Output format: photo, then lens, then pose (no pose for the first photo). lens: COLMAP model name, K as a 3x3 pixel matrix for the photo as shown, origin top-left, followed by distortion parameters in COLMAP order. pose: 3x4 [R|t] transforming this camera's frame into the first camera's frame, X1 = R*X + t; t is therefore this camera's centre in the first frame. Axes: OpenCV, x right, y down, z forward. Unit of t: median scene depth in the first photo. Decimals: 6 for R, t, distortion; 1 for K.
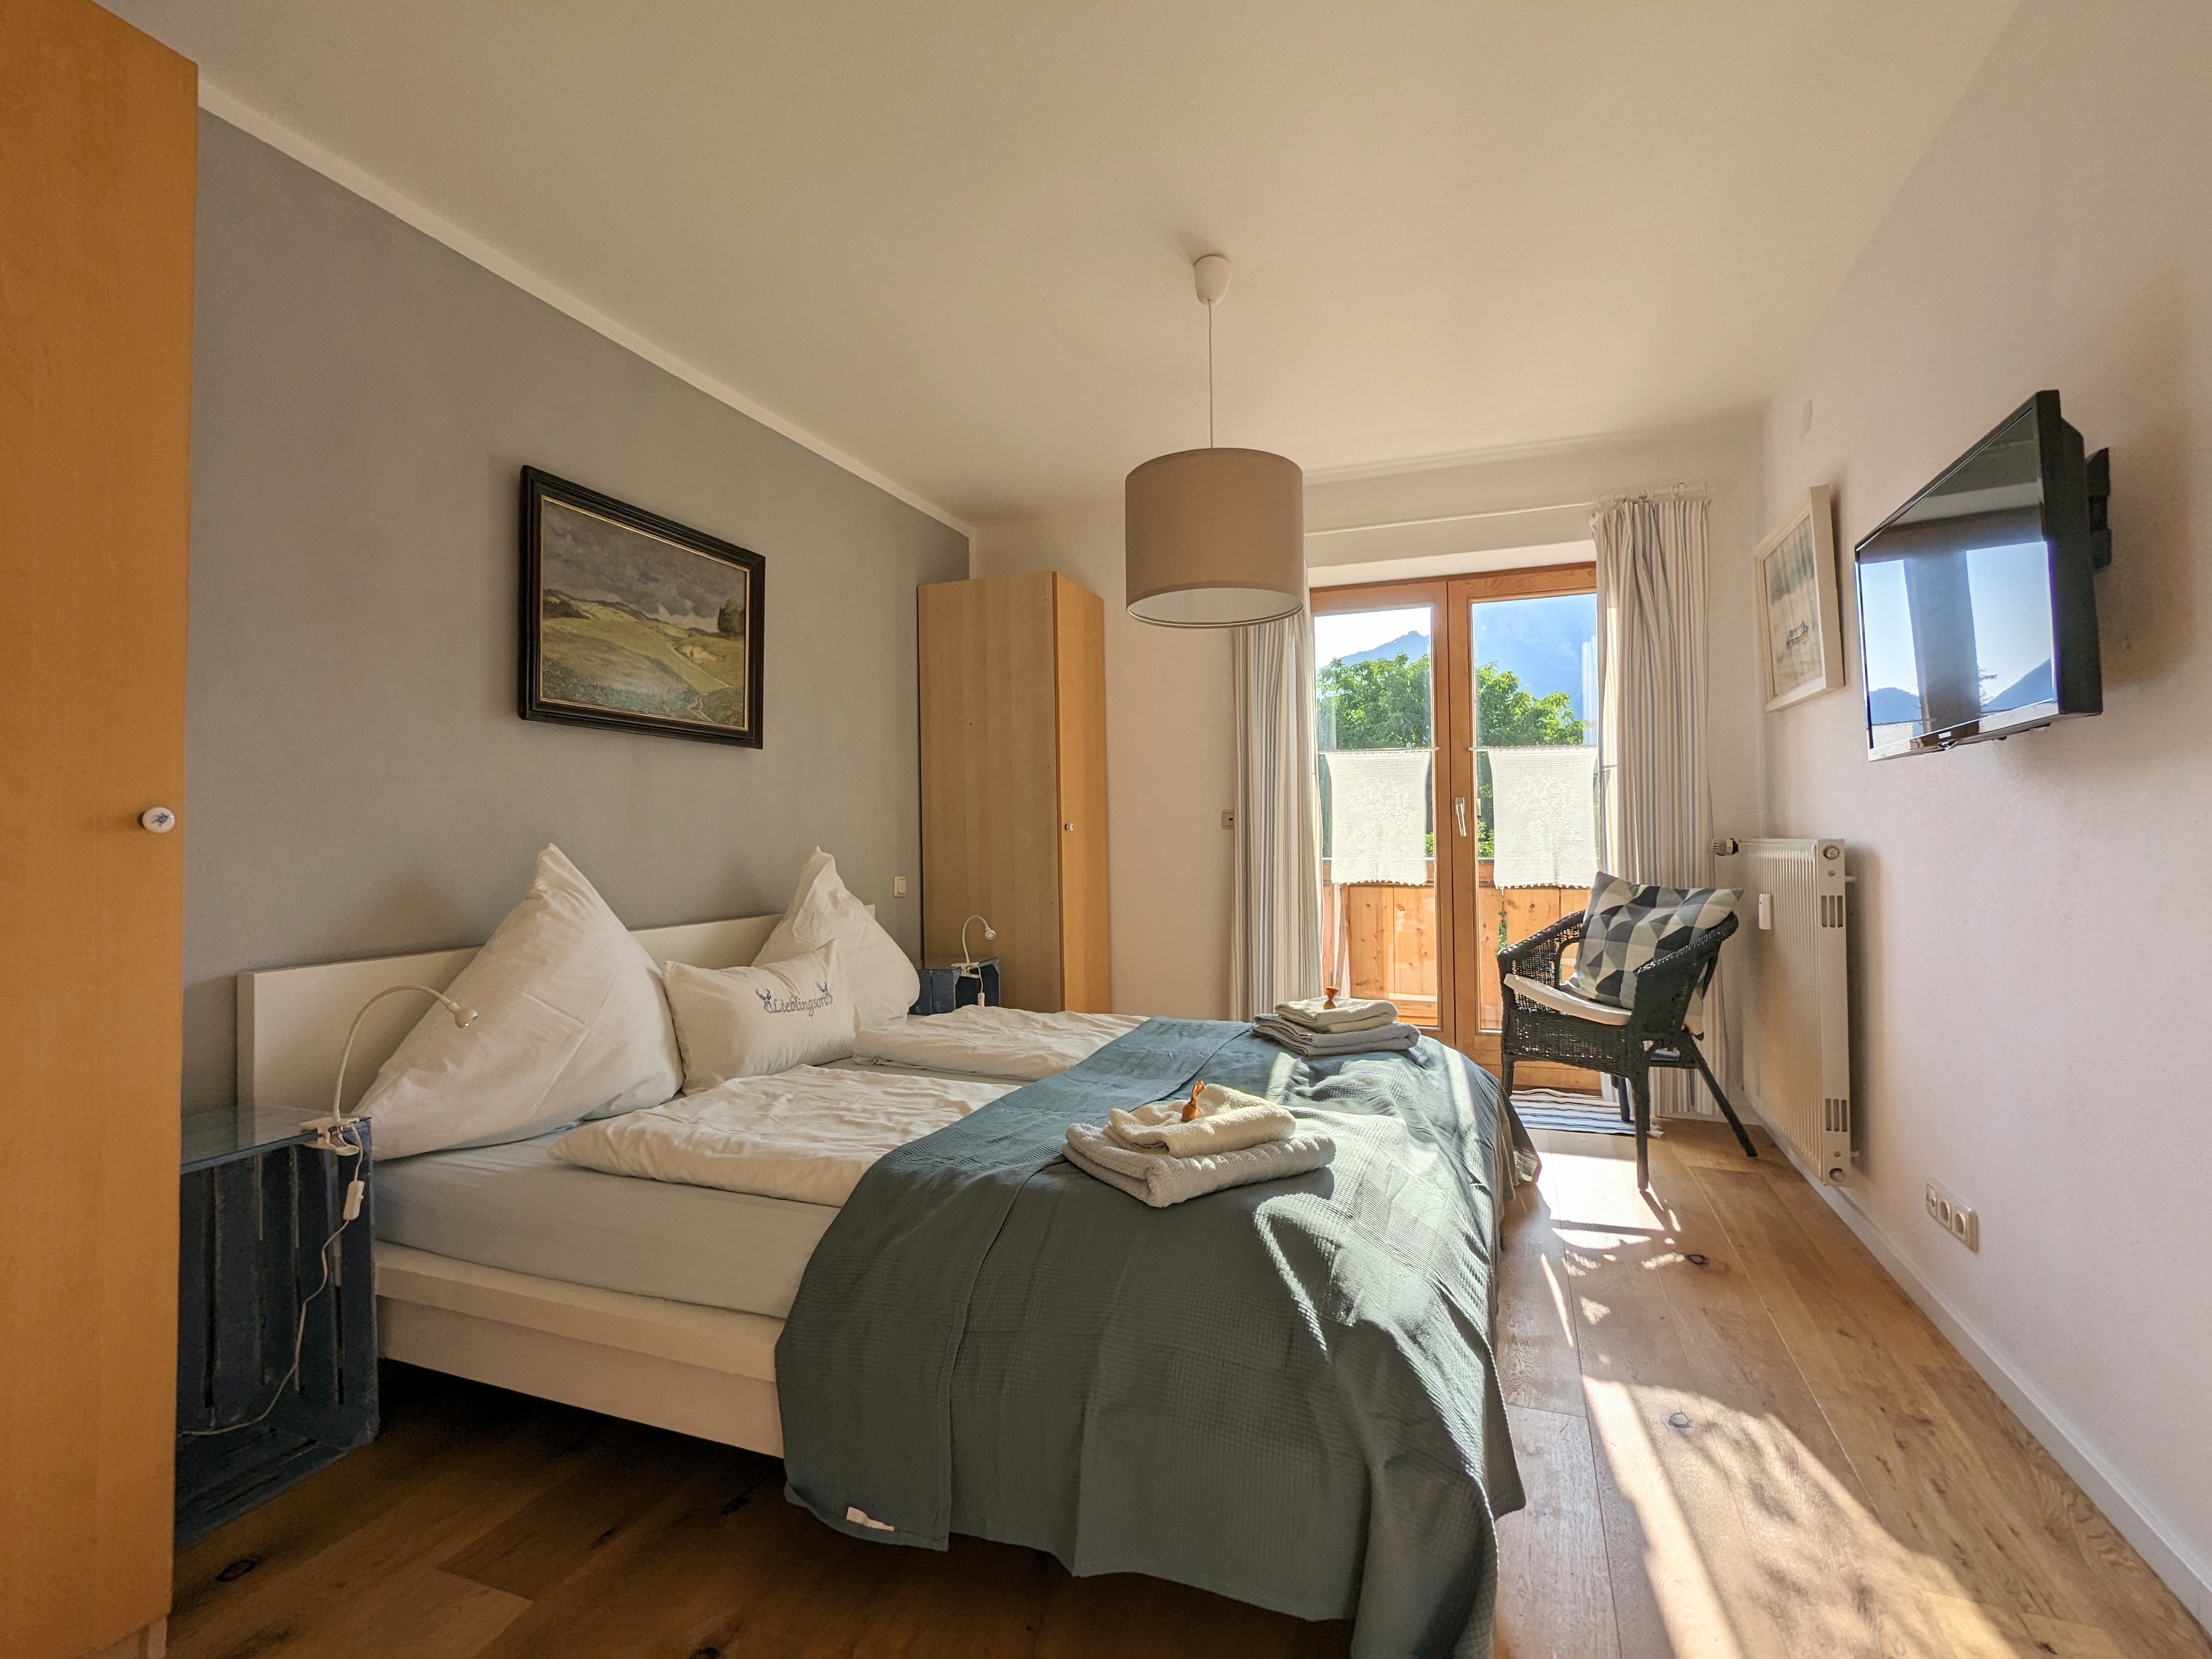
lens RADIAL K [[1048.0, 0, 1104.7], [0, 1048.0, 826.7], [0, 0, 1]] dist [0.000689, 0.000060]
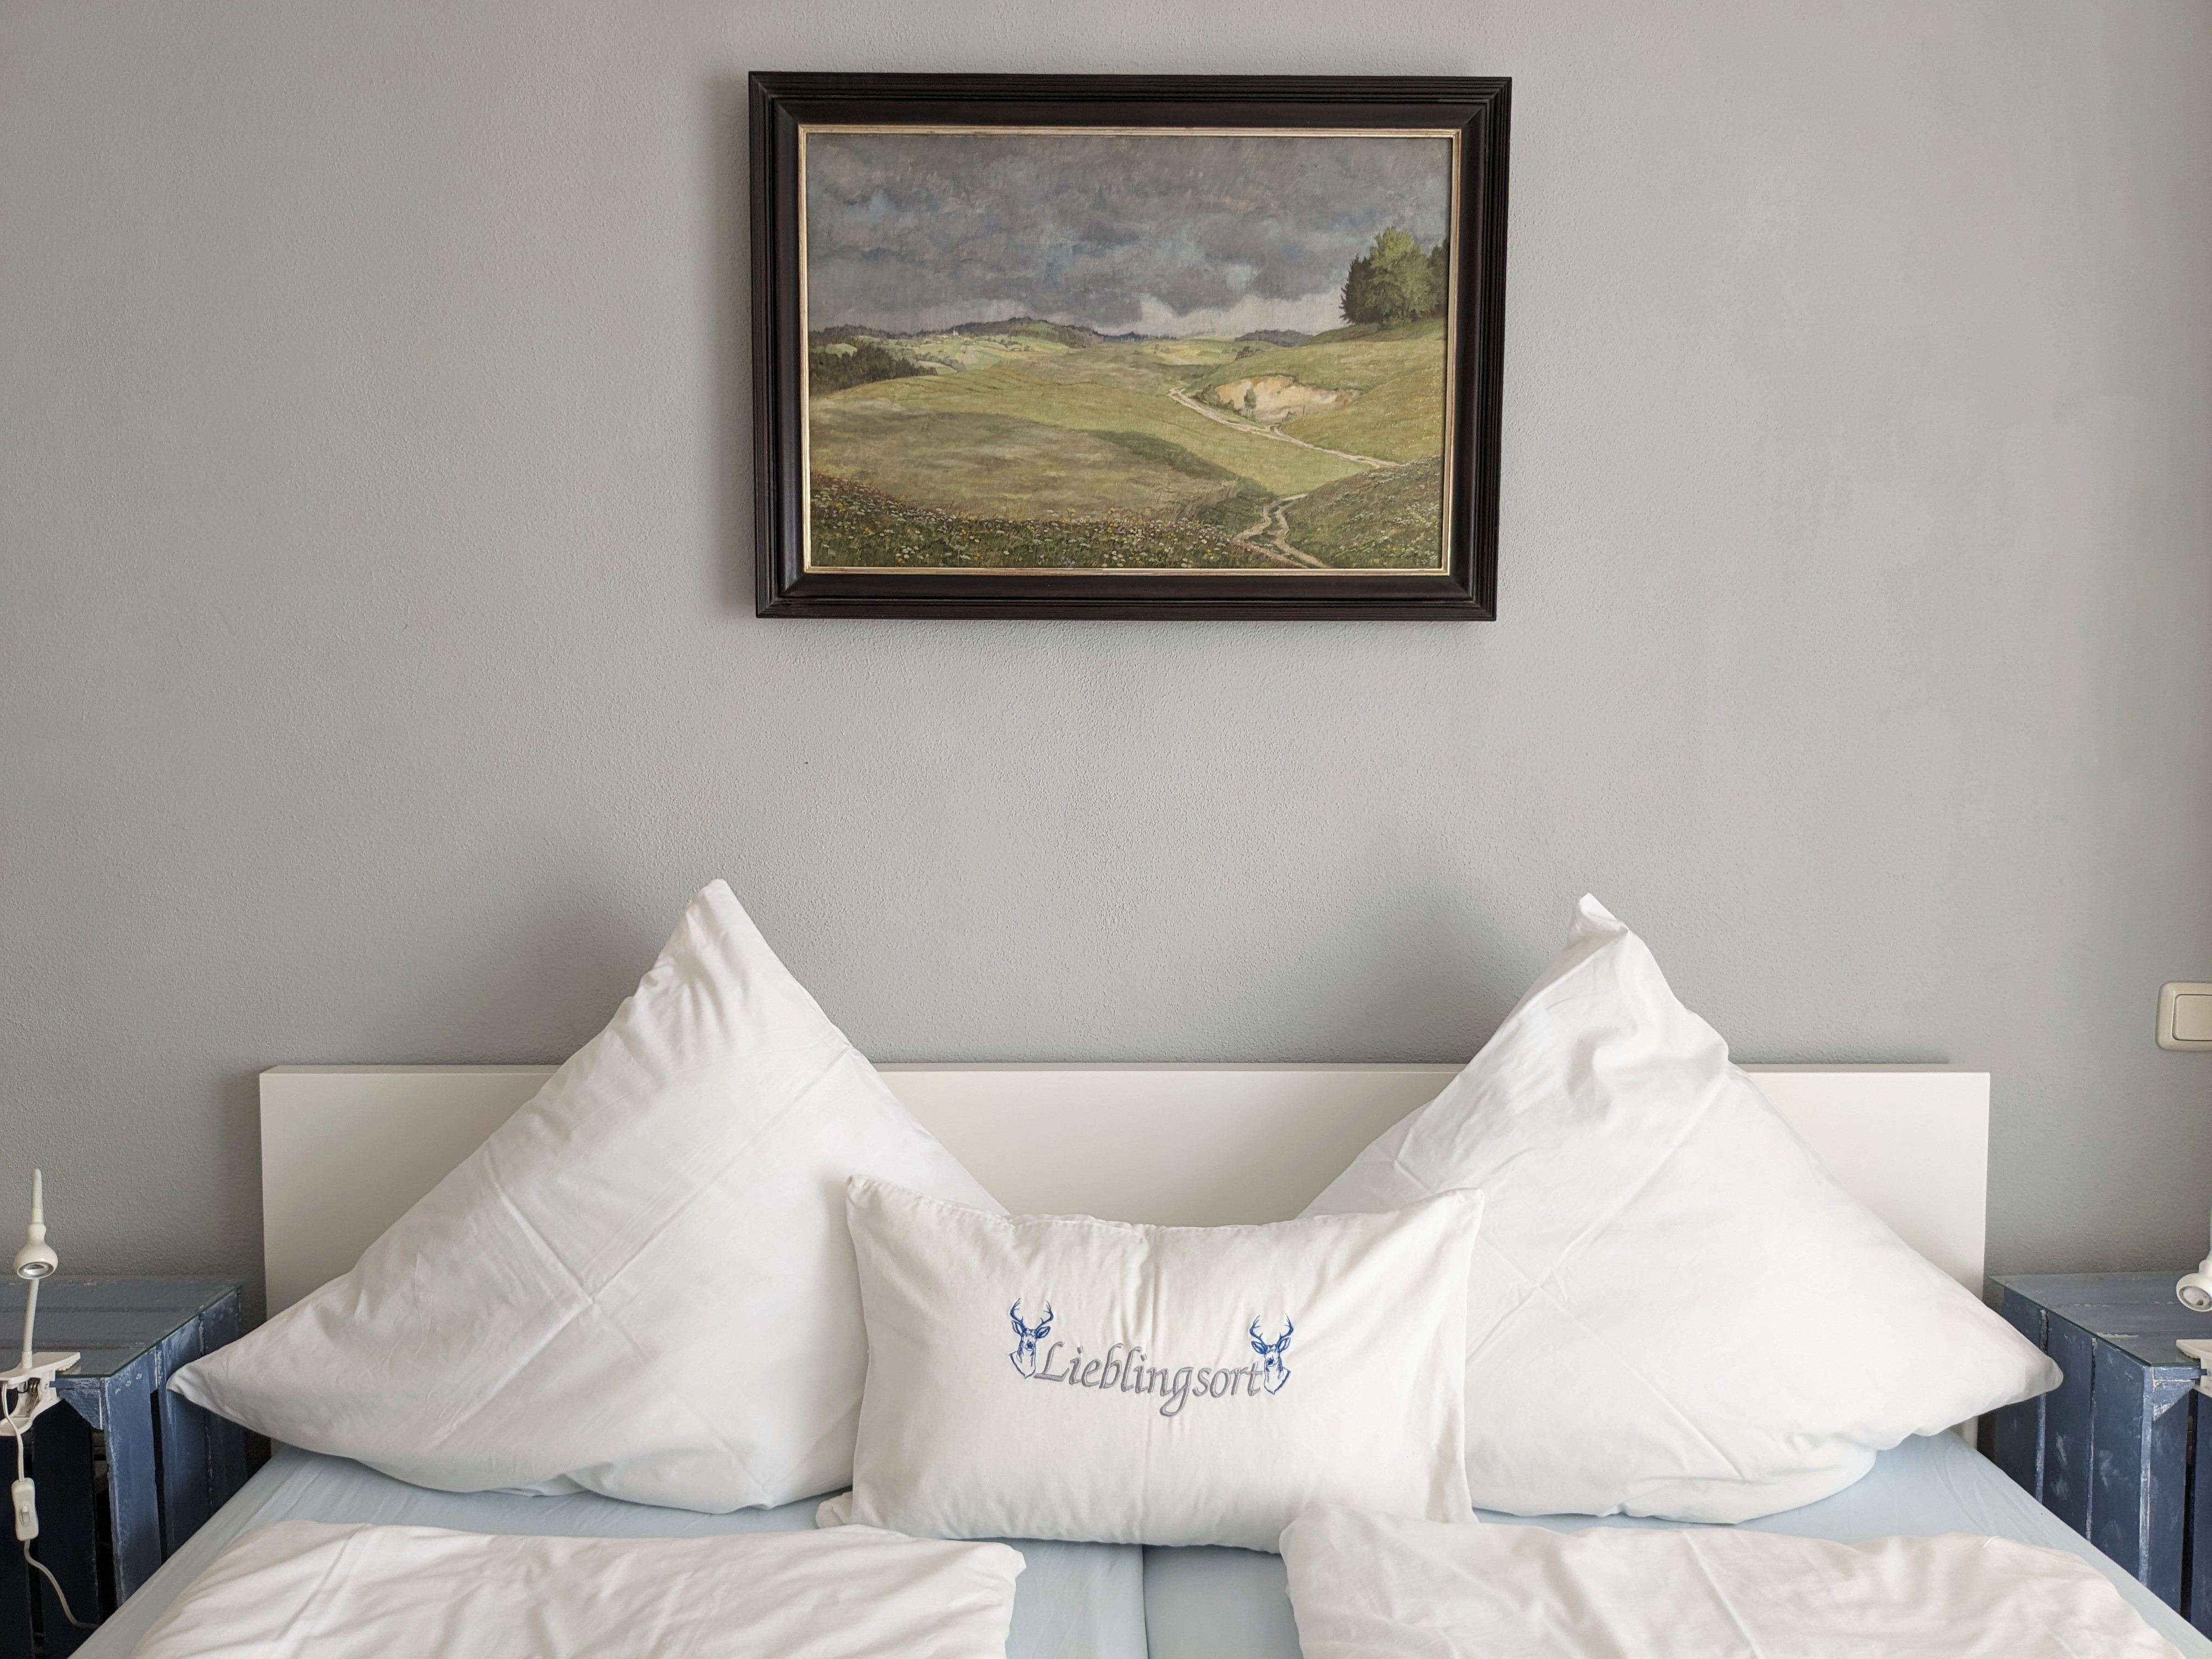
lens RADIAL K [[1782.1, 0, 1106.1], [0, 1782.1, 829.3], [0, 0, 1]] dist [0.013360, -0.001523]
pose [[0.355793, 0.094100, -0.929815, 0.249806], [0.007194, 0.994613, 0.103411, -0.077973], [0.934537, -0.043481, 0.353200, 0.749177]]
